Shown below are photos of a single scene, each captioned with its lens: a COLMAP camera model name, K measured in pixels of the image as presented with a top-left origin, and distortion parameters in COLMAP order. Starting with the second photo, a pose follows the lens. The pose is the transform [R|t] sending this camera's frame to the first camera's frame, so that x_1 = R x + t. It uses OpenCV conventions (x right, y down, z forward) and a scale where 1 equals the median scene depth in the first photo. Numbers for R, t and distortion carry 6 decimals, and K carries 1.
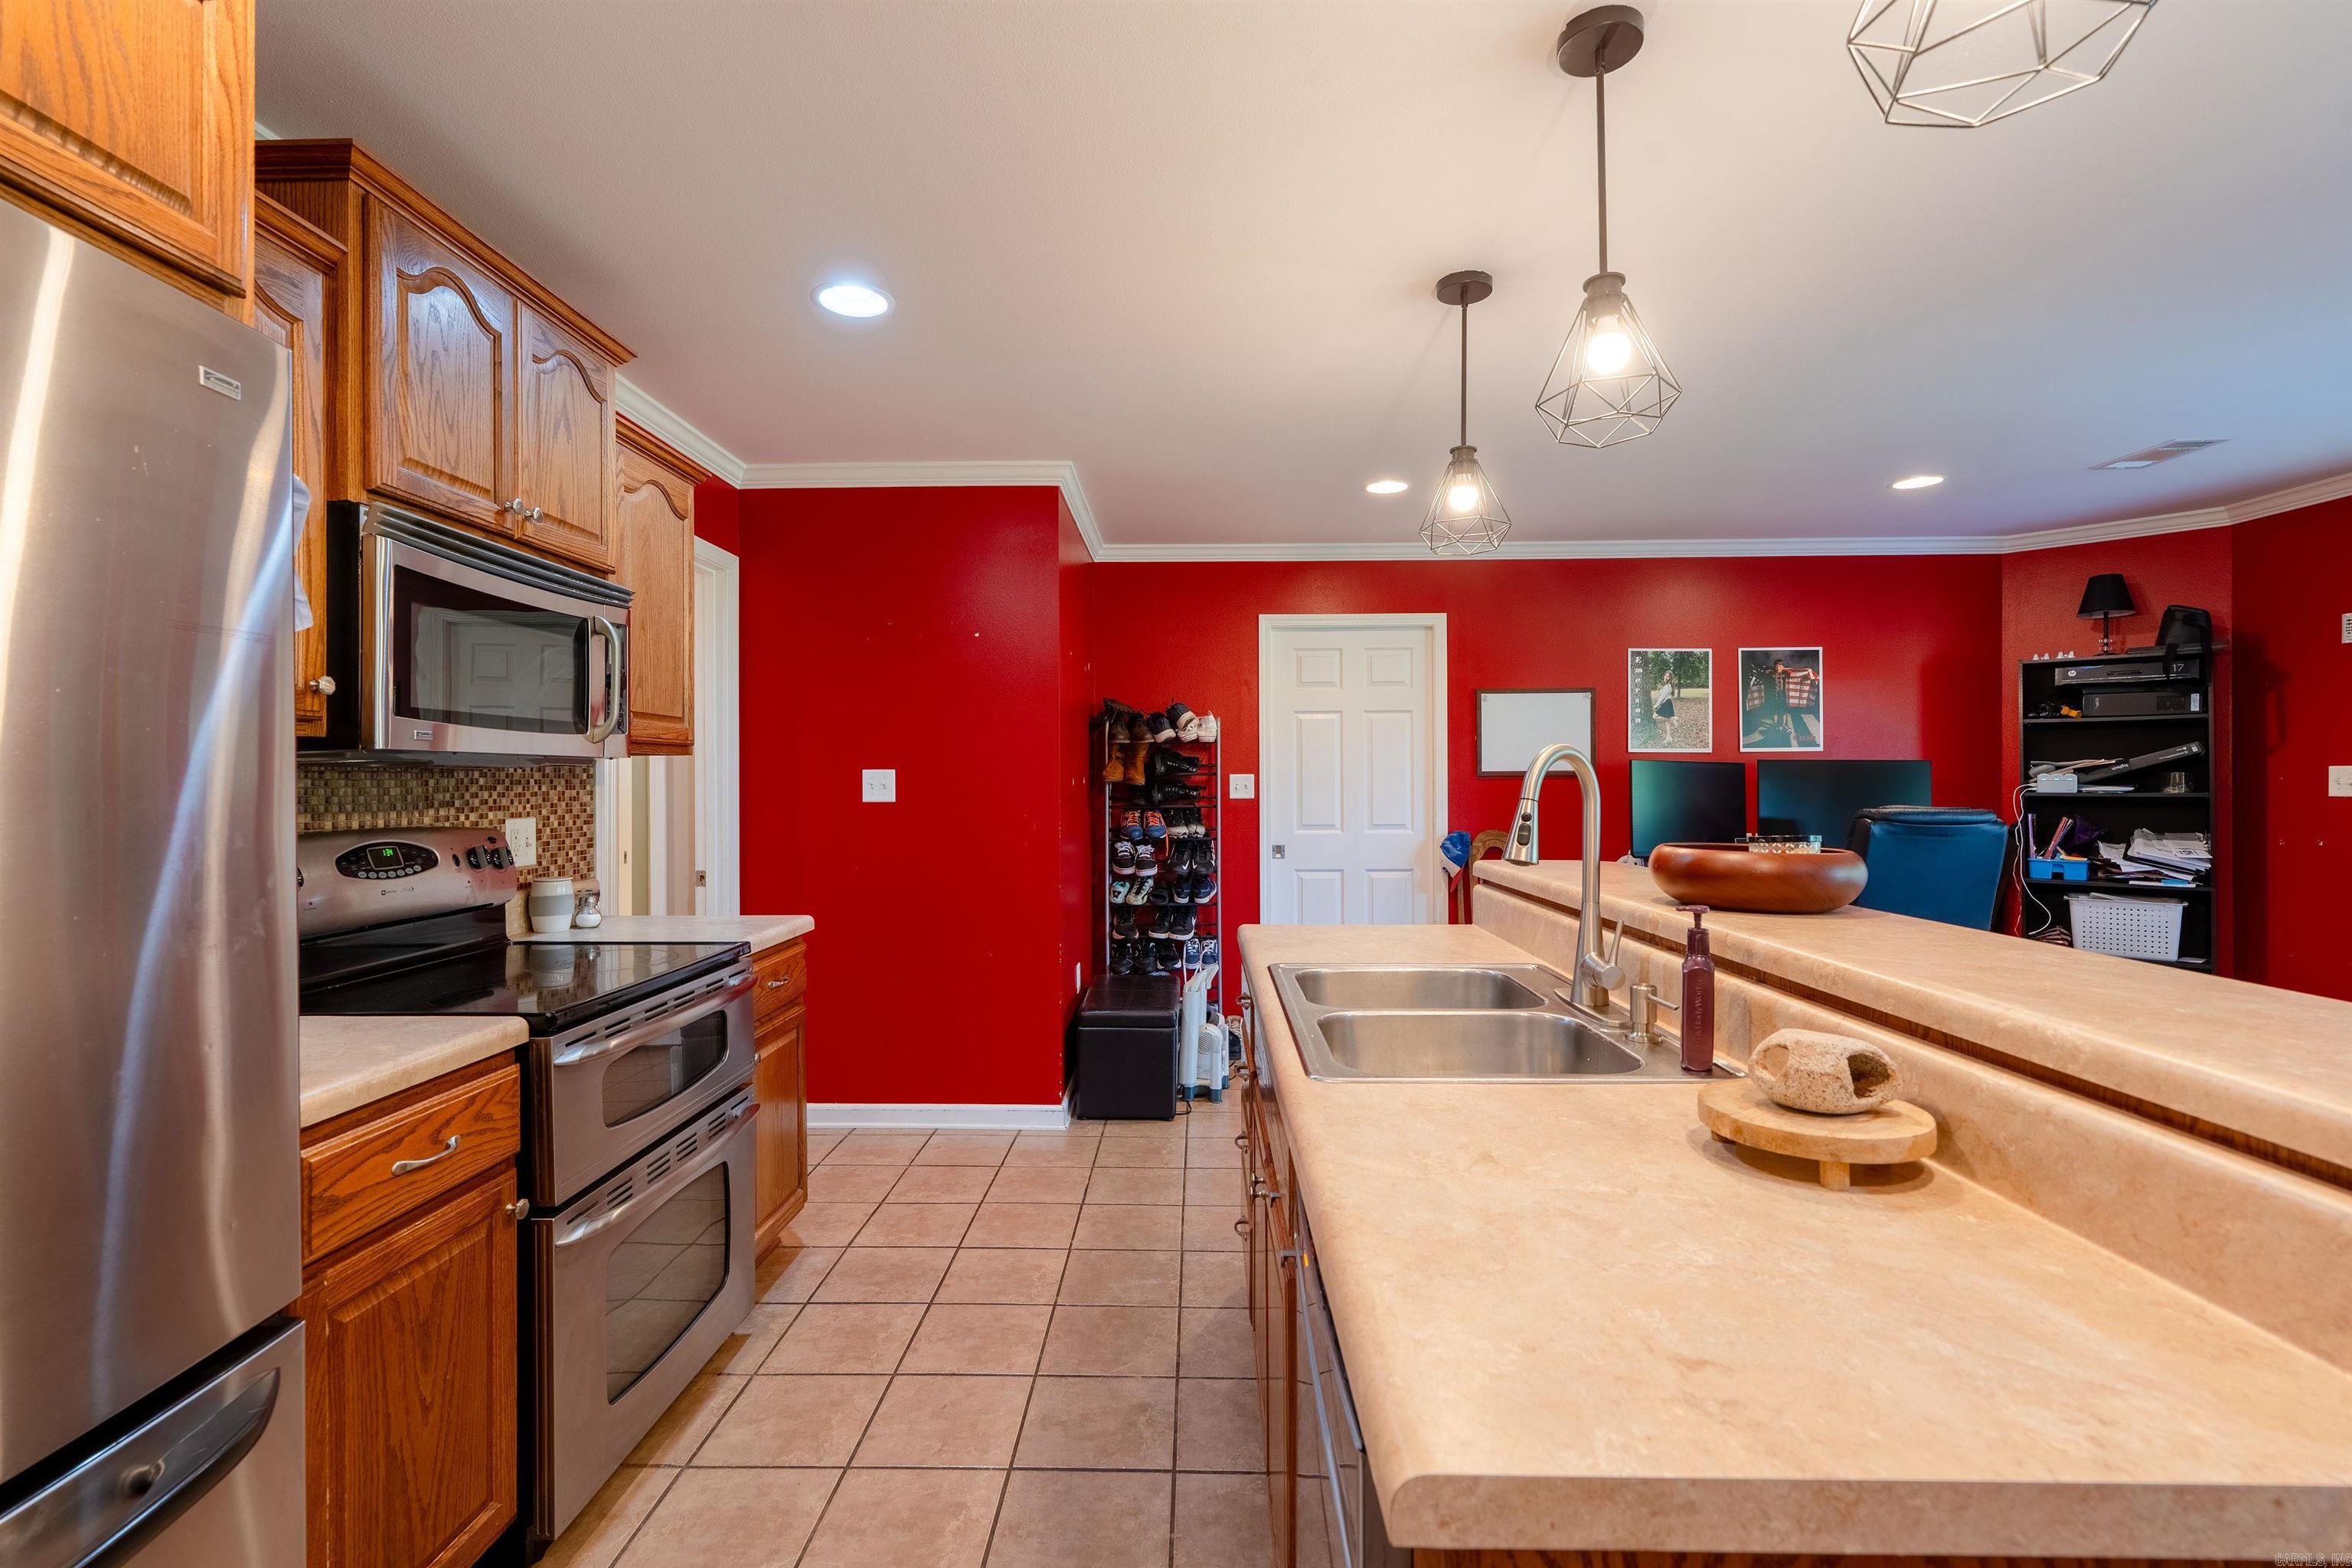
lens RADIAL K [[1062.7, 0, 1159.1], [0, 1062.7, 781.4], [0, 0, 1]] dist [0.000589, 0.000463]
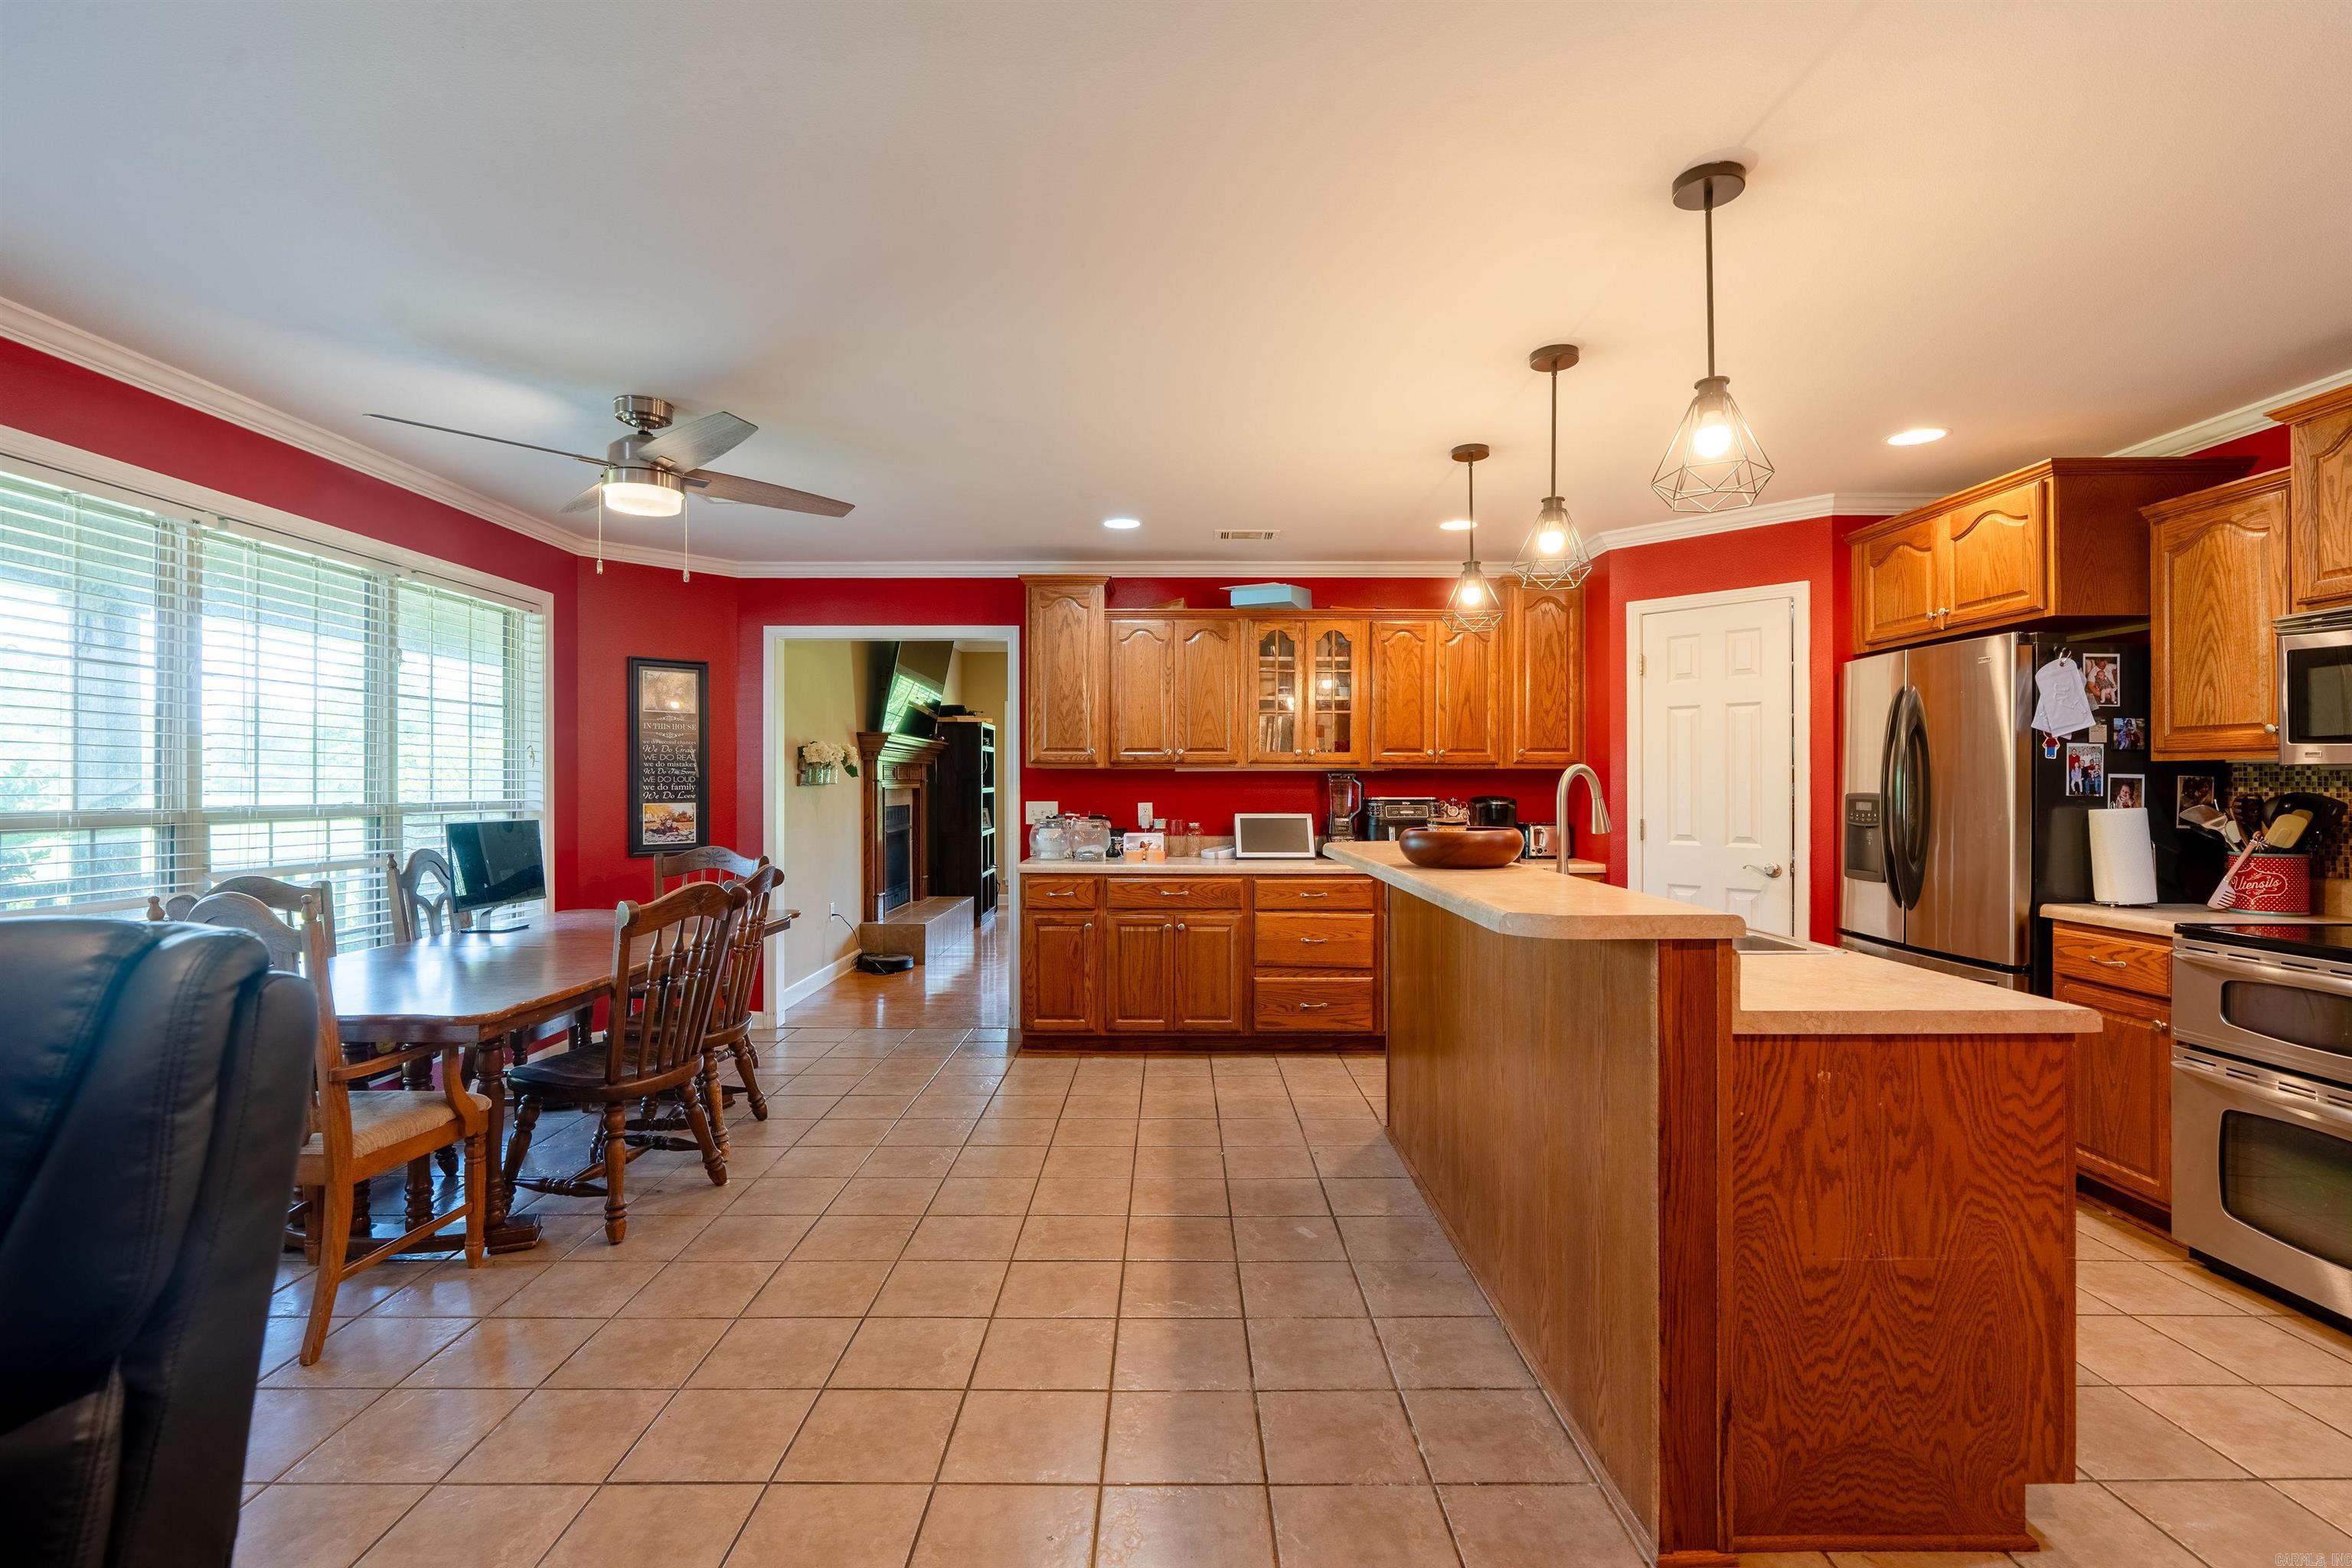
lens RADIAL K [[1071.1, 0, 1176.0], [0, 1071.1, 784.0], [0, 0, 1]] dist [-0.000654, 0.000159]
pose [[-0.999432, 0.003202, -0.033550, 0.614768], [0.003144, 0.999993, 0.001796, -0.005375], [0.033556, 0.001689, -0.999435, 1.534029]]
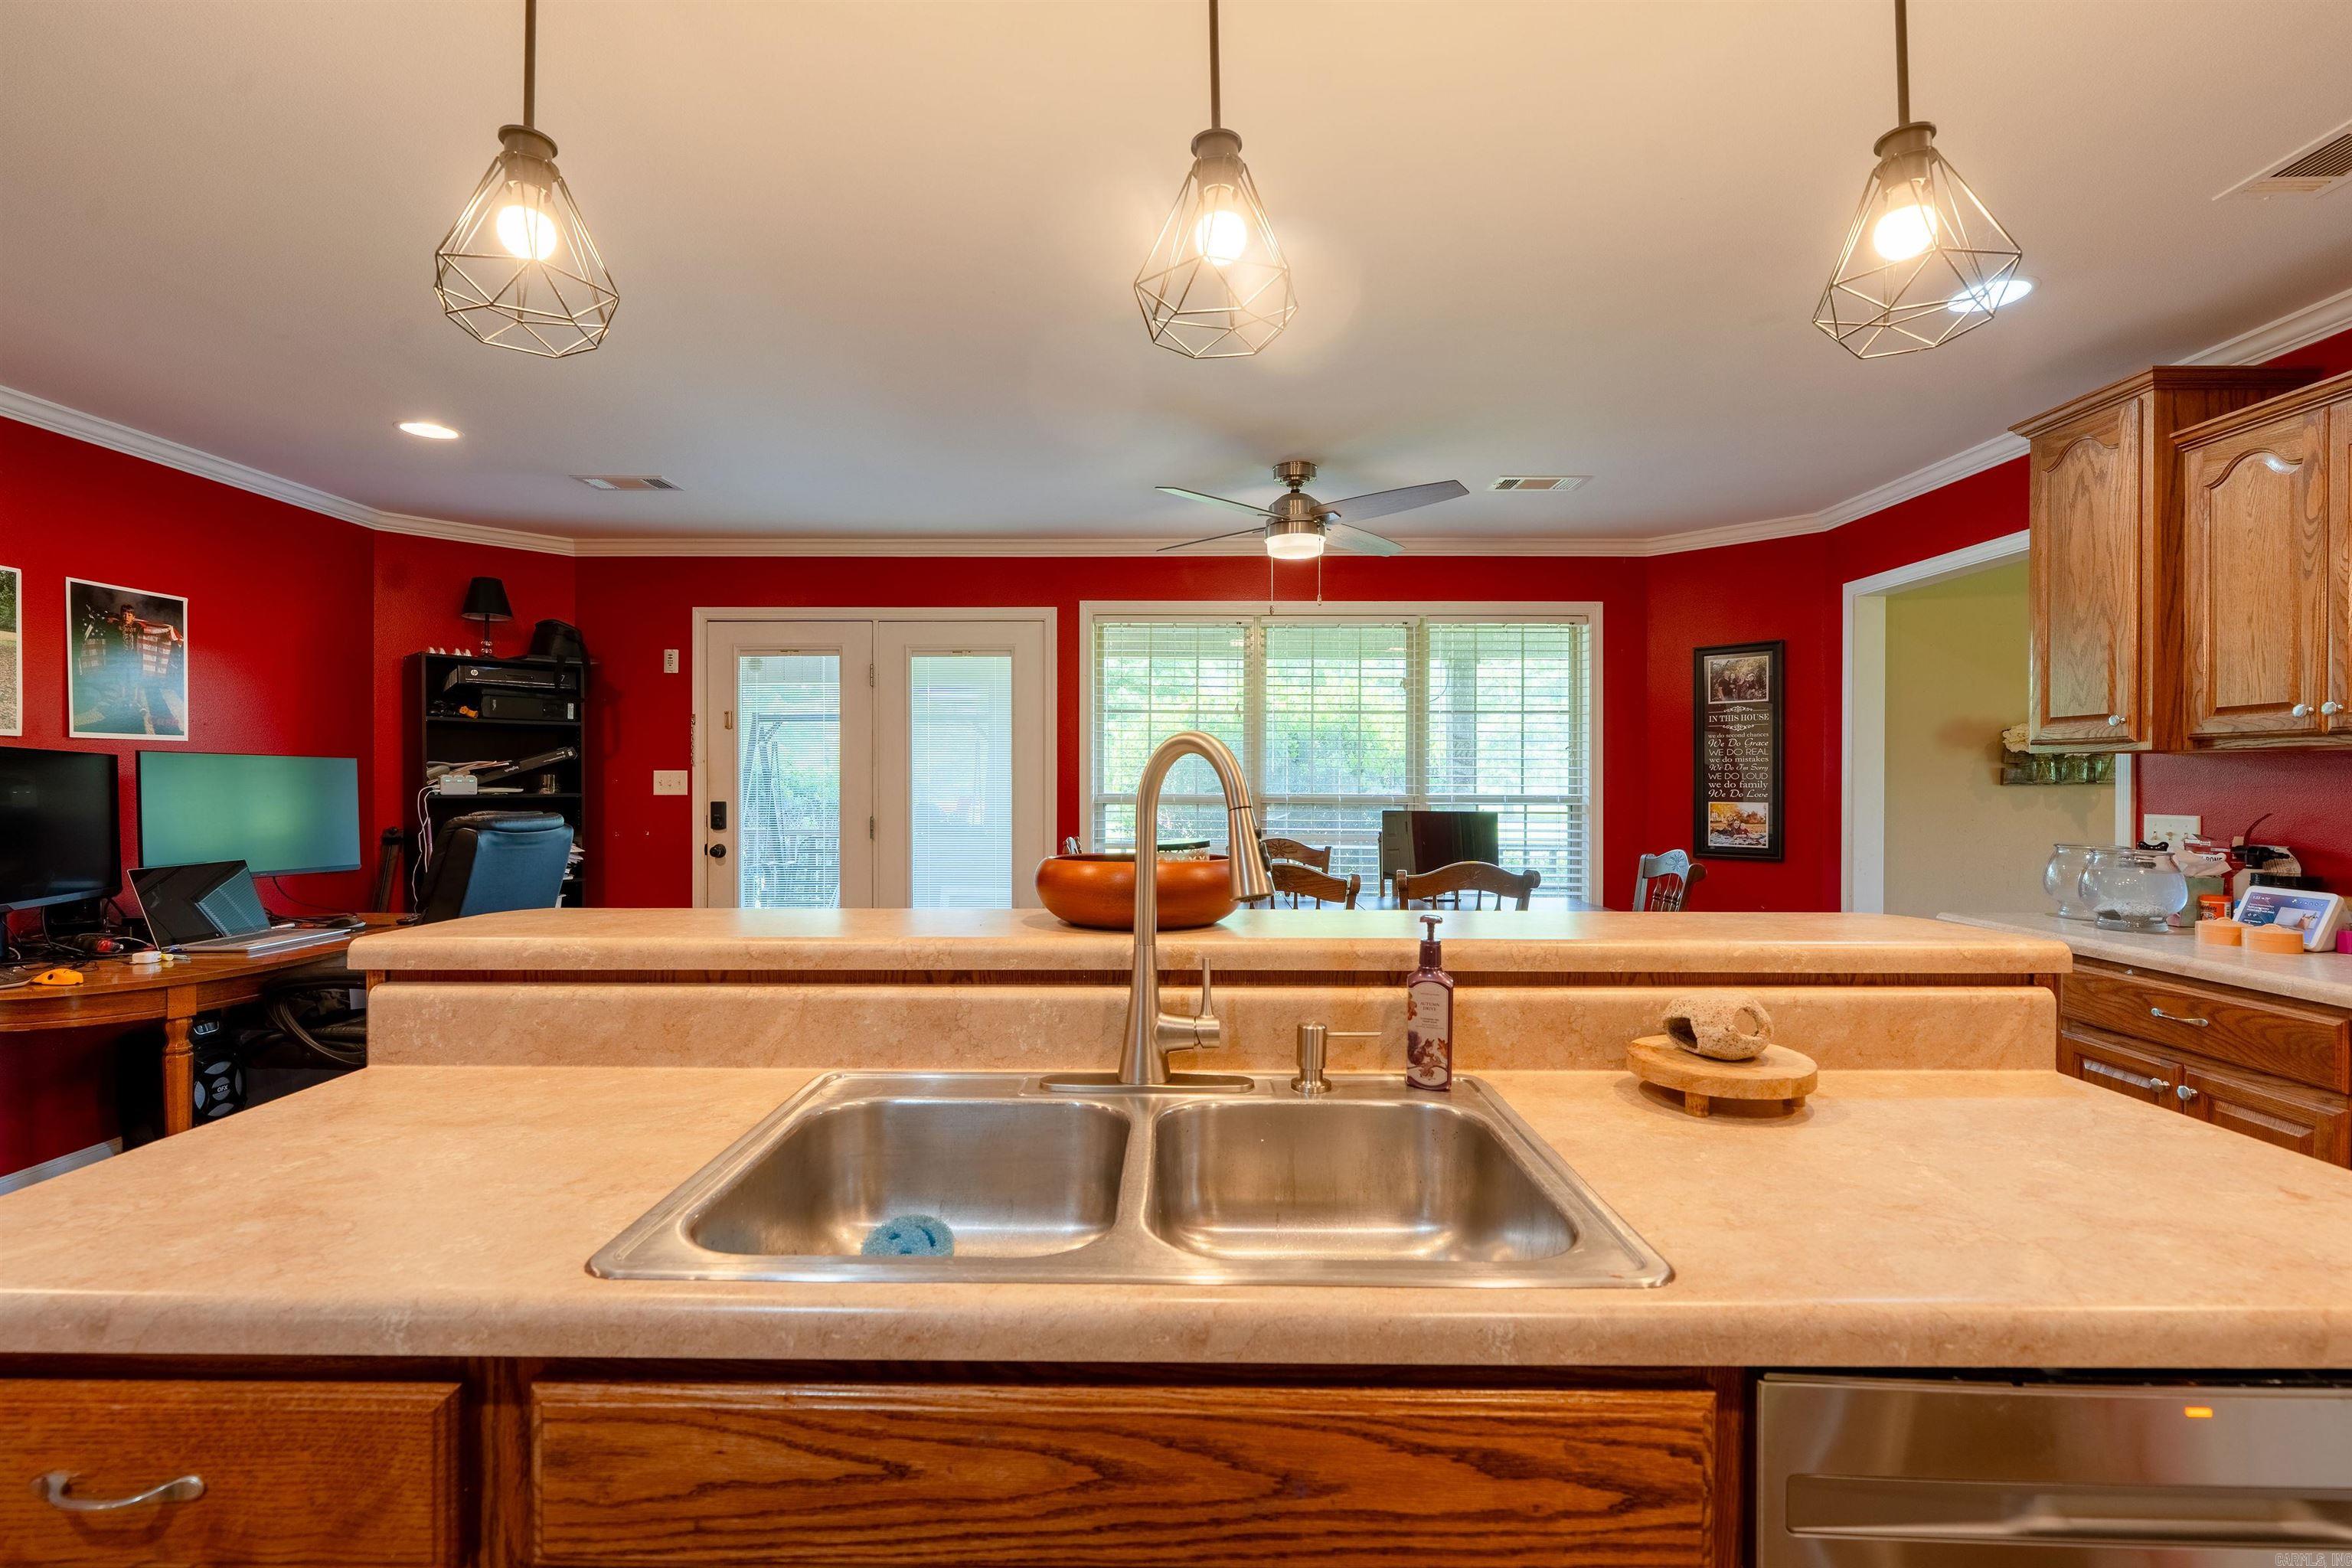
lens RADIAL K [[1058.6, 0, 1176.0], [0, 1058.6, 784.0], [0, 0, 1]] dist [-0.000974, 0.000452]
pose [[-0.026635, -0.000732, 0.999645, -0.203193], [-0.001077, 0.999999, 0.000704, -0.000588], [-0.999645, -0.001058, -0.026635, 0.590531]]
